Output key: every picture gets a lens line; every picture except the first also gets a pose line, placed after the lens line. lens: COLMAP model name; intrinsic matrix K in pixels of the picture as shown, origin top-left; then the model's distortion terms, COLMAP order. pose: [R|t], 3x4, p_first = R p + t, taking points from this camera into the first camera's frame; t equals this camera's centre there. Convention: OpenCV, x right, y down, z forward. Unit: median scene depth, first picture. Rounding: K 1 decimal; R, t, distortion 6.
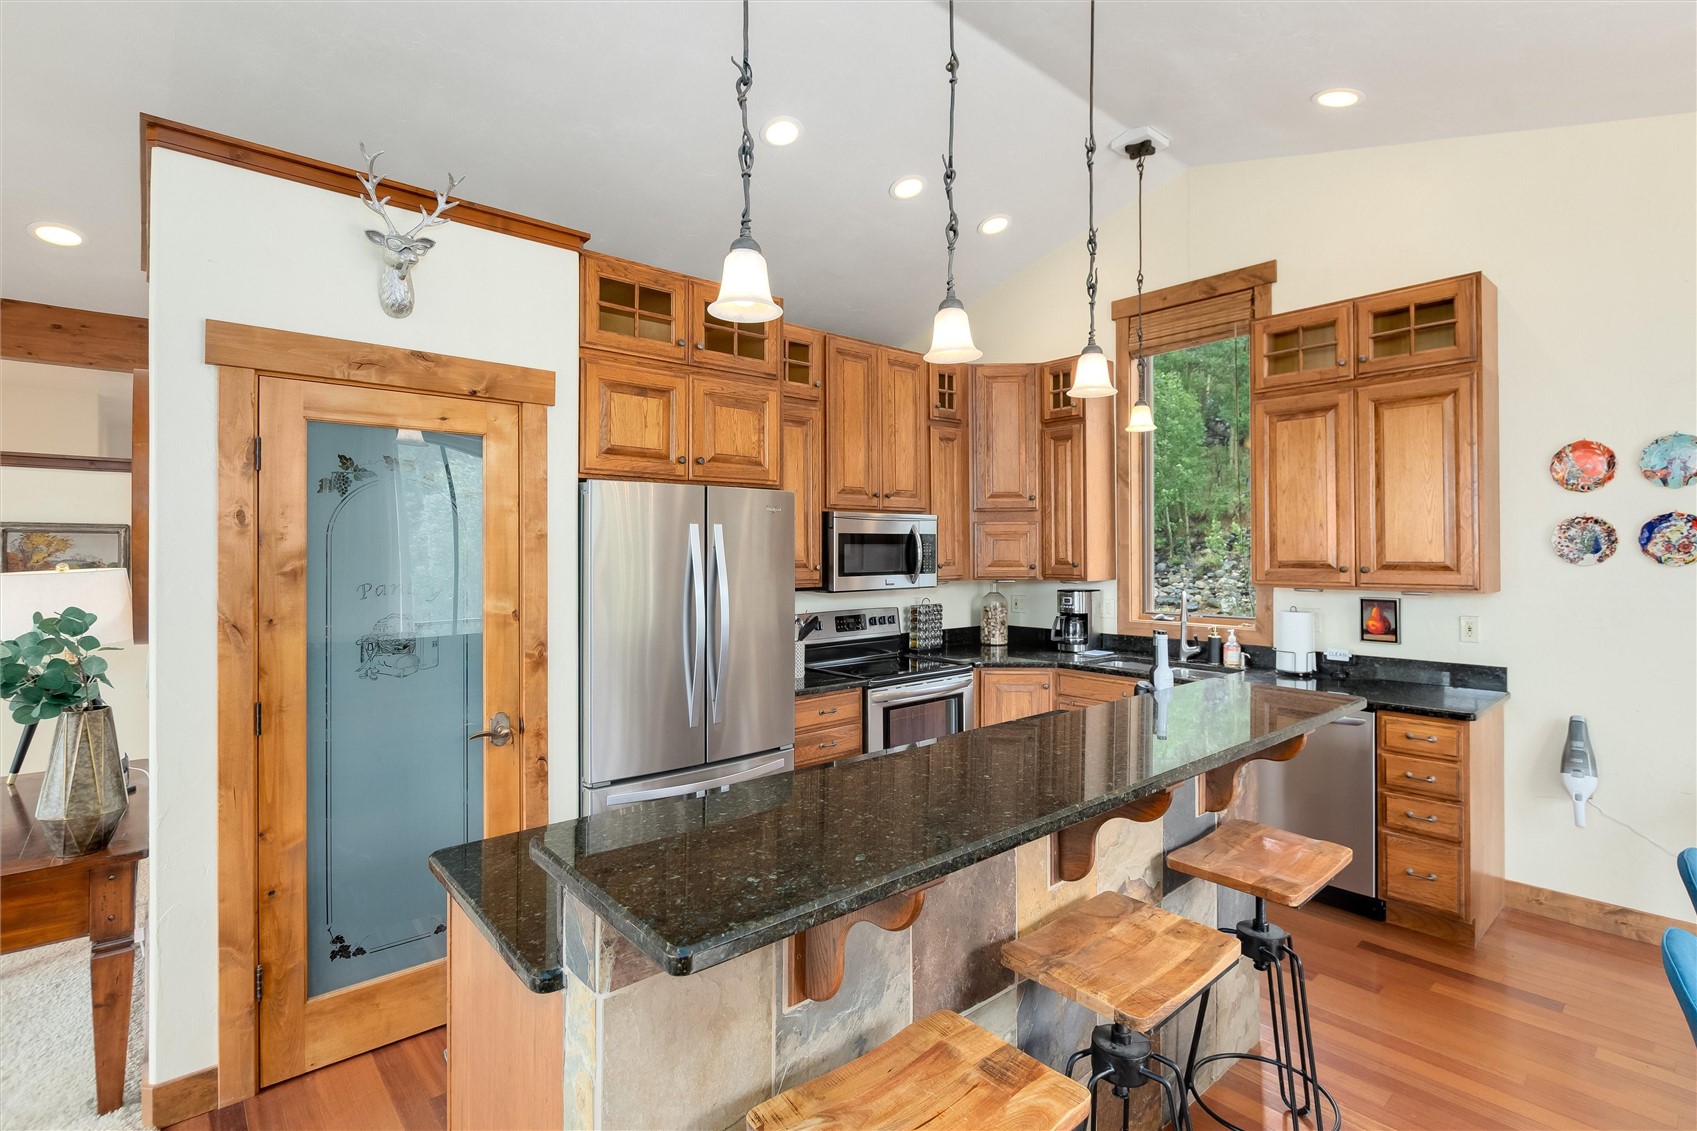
lens RADIAL K [[799.2, 0, 870.0], [0, 799.2, 546.5], [0, 0, 1]] dist [0.001573, -0.000536]
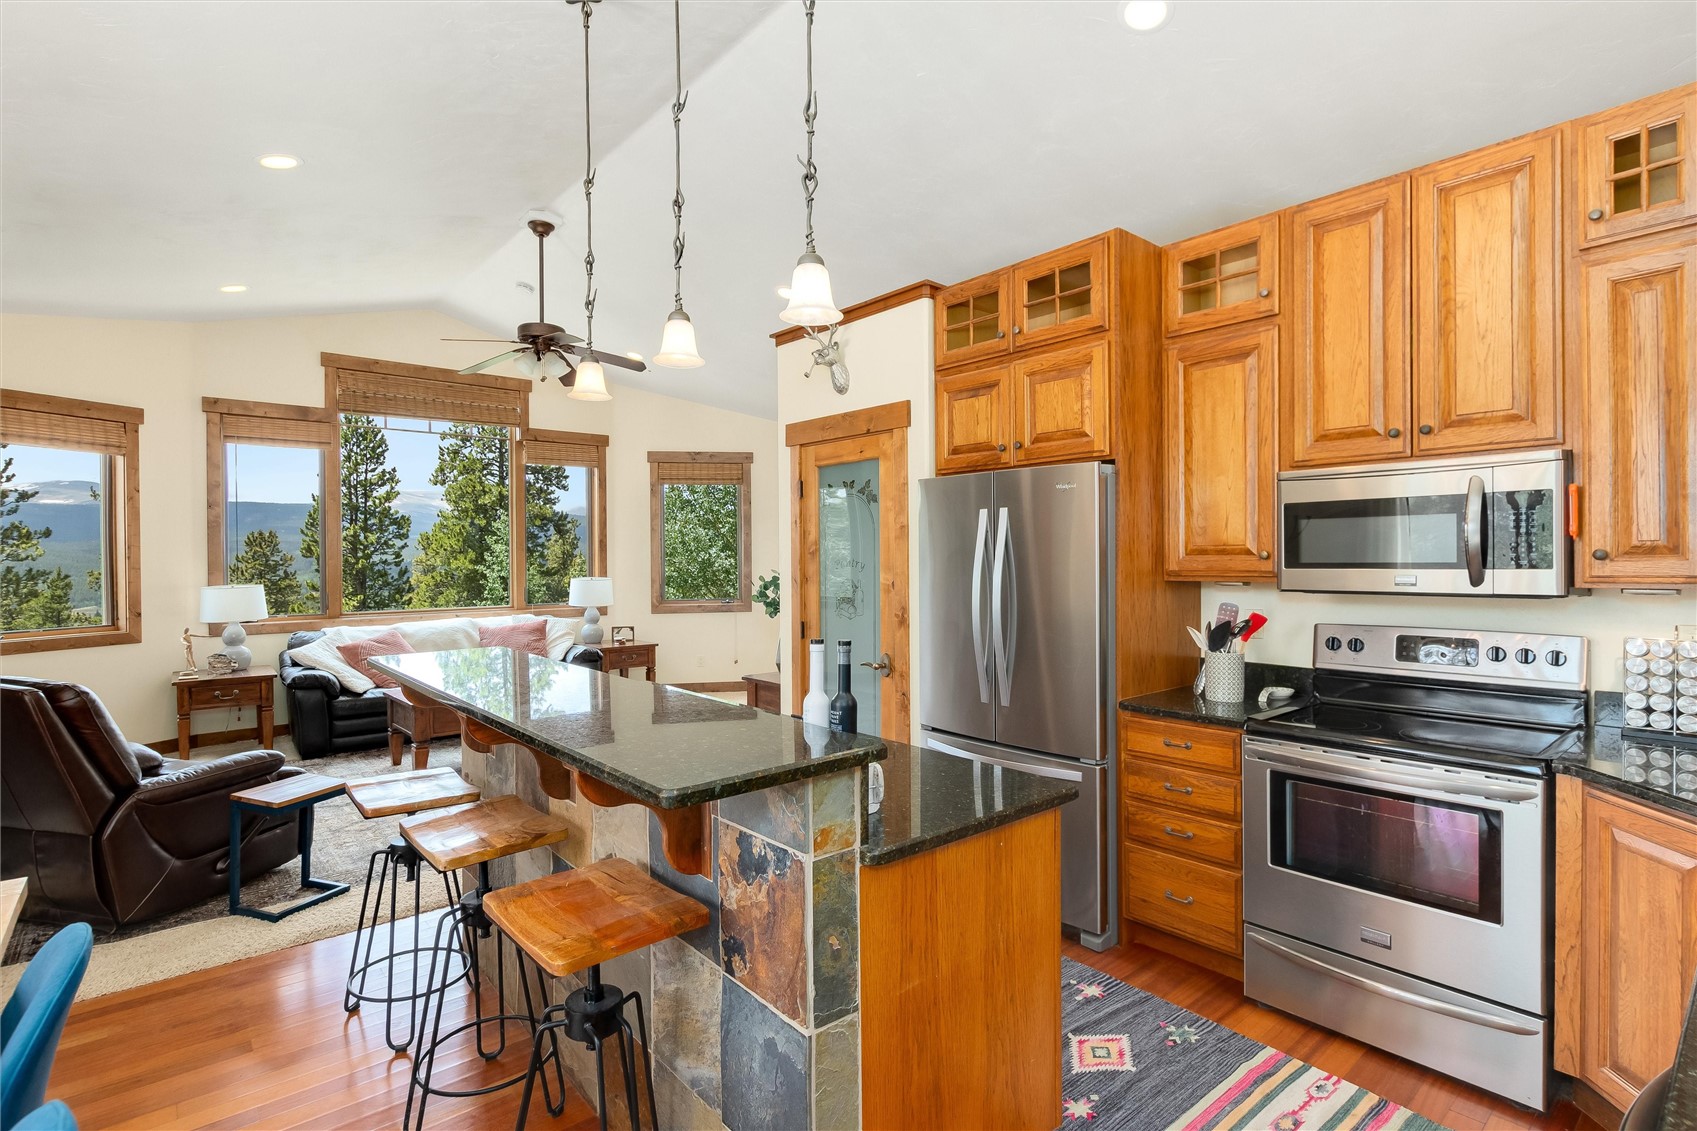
lens RADIAL K [[827.7, 0, 873.3], [0, 827.7, 563.0], [0, 0, 1]] dist [-0.009003, -0.001232]
pose [[-0.011338, 0.009815, -0.999888, 0.721669], [0.010706, 0.999896, 0.009694, 0.024851], [0.999878, -0.010595, -0.011441, 0.723657]]
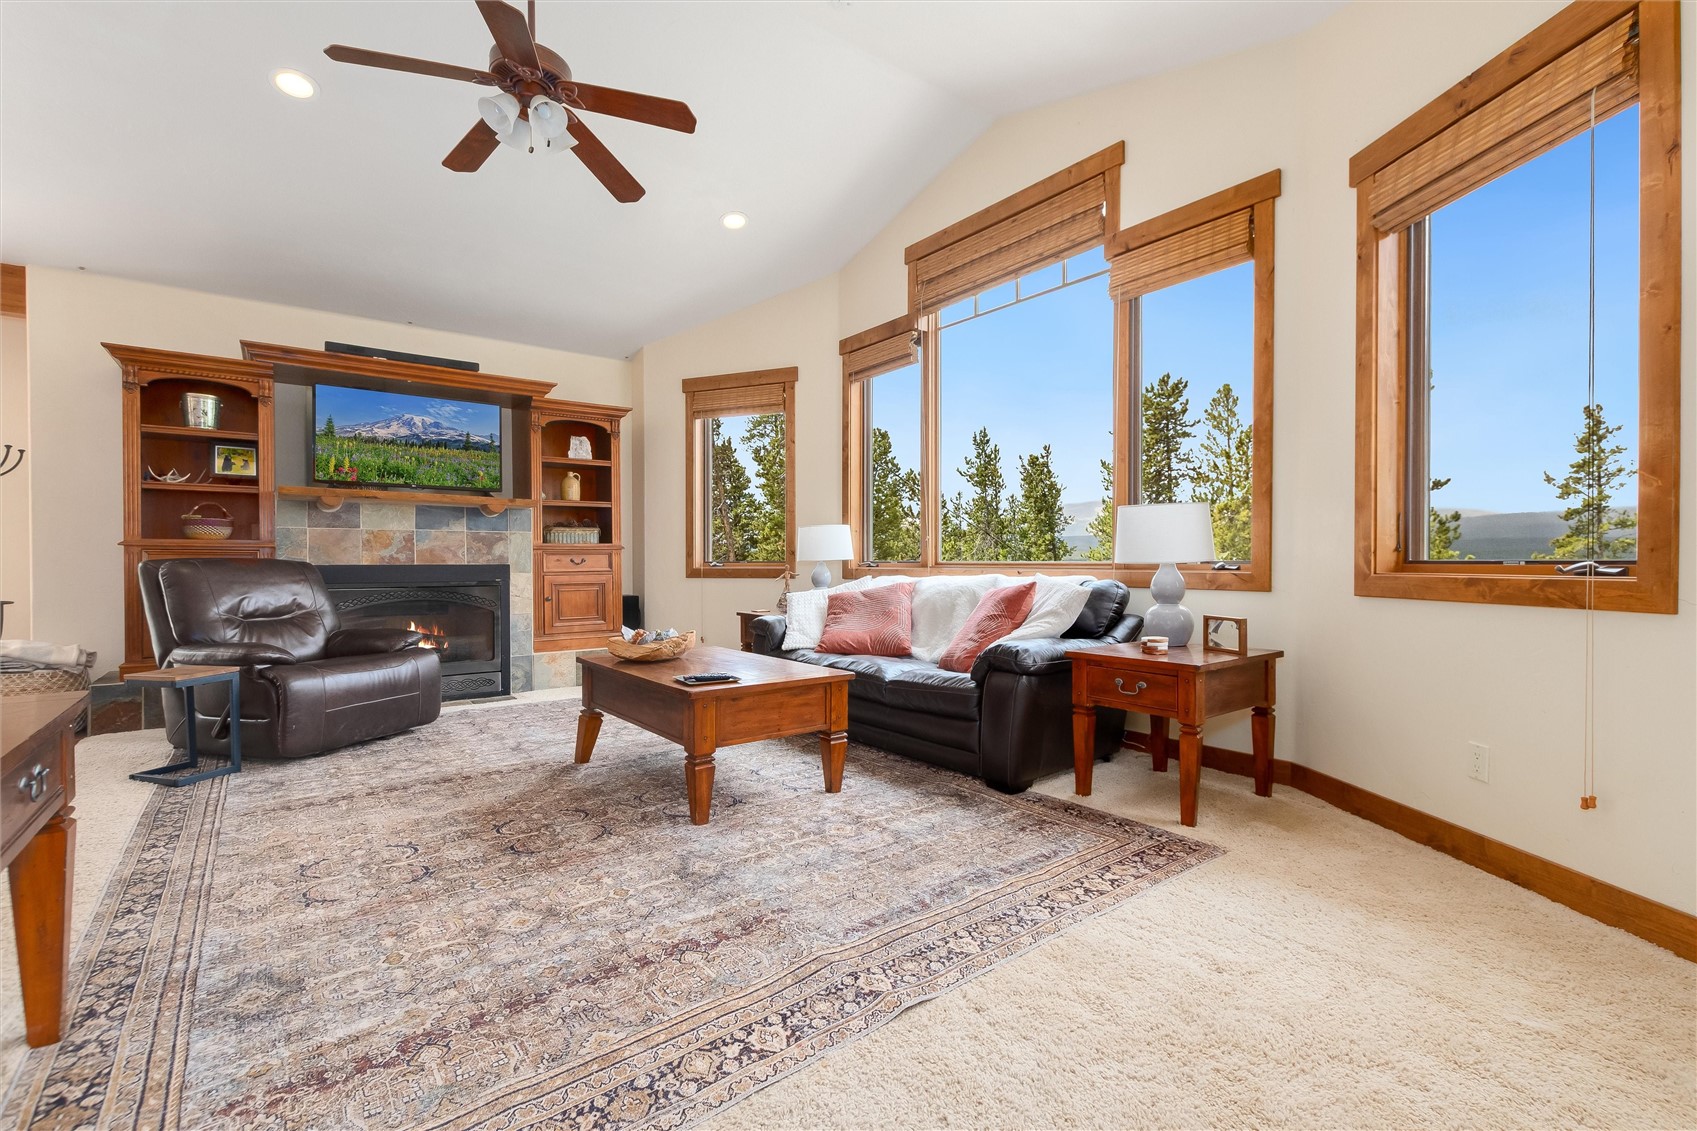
lens RADIAL K [[754.7, 0, 863.9], [0, 754.7, 564.6], [0, 0, 1]] dist [0.001545, -0.000453]
pose [[-0.997255, 0.001598, 0.074028, -1.117433], [0.001781, 0.999996, 0.002406, 0.146367], [-0.074024, 0.002532, -0.997253, 0.891628]]
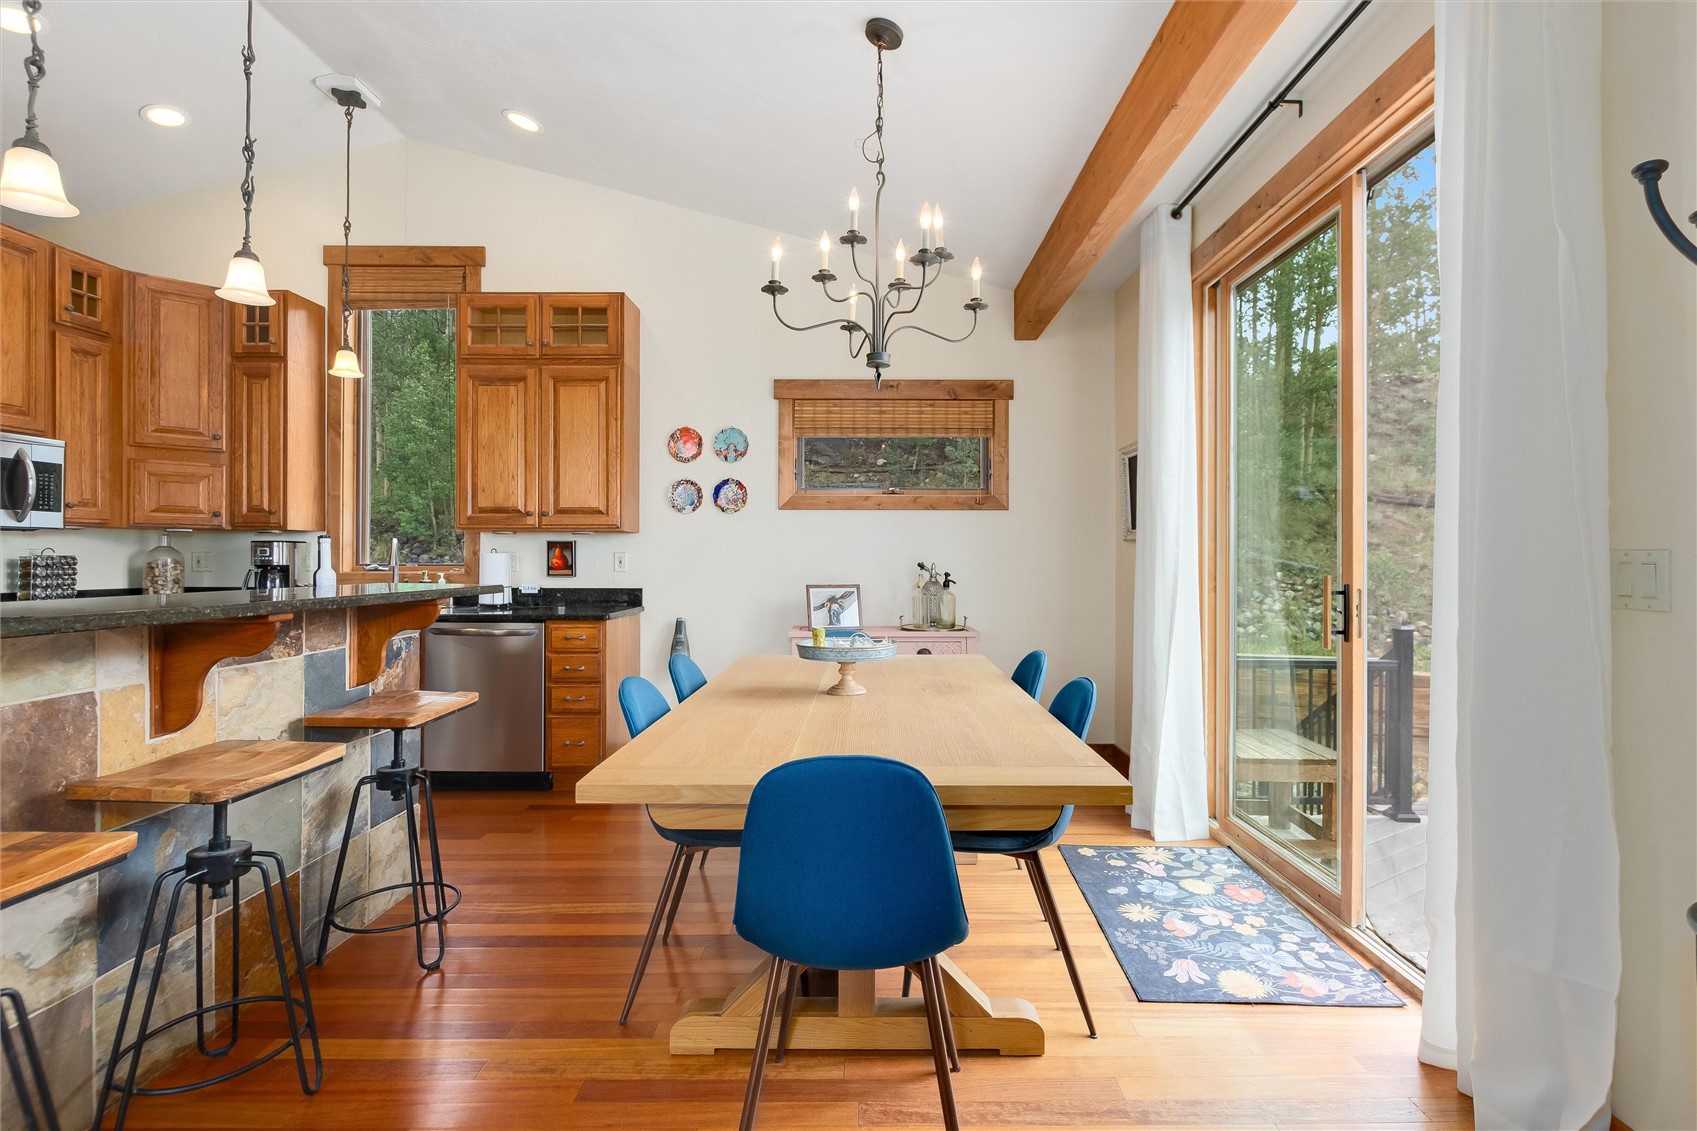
lens RADIAL K [[790.8, 0, 864.7], [0, 790.8, 556.3], [0, 0, 1]] dist [-0.002846, -0.001288]
pose [[0.668781, 0.008084, 0.743416, 0.041199], [-0.008679, 0.999958, -0.003065, 0.089065], [-0.743409, -0.004402, 0.668822, -0.171429]]
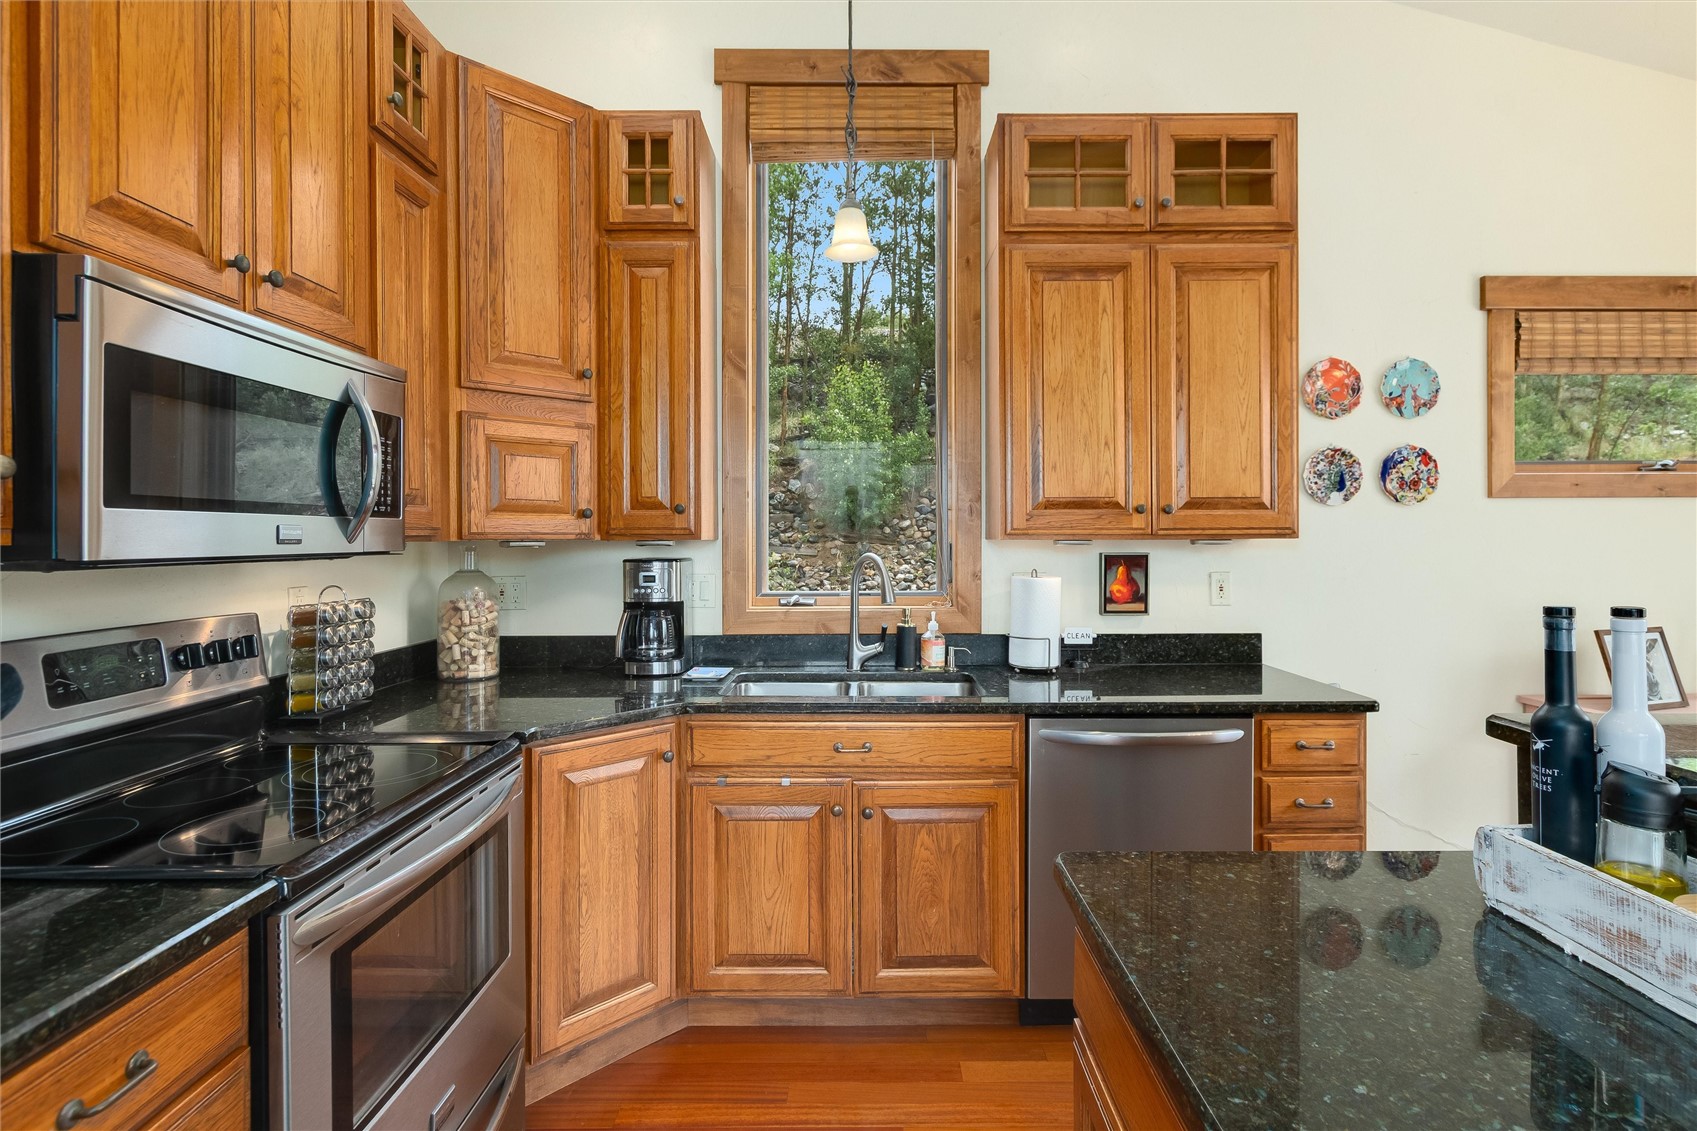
lens RADIAL K [[818.8, 0, 850.0], [0, 818.8, 539.4], [0, 0, 1]] dist [-0.001629, -0.000406]
pose [[0.665550, 0.001167, 0.746352, -0.084934], [-0.002770, 0.999996, 0.000906, 0.052399], [-0.746348, -0.002670, 0.665551, 0.695804]]
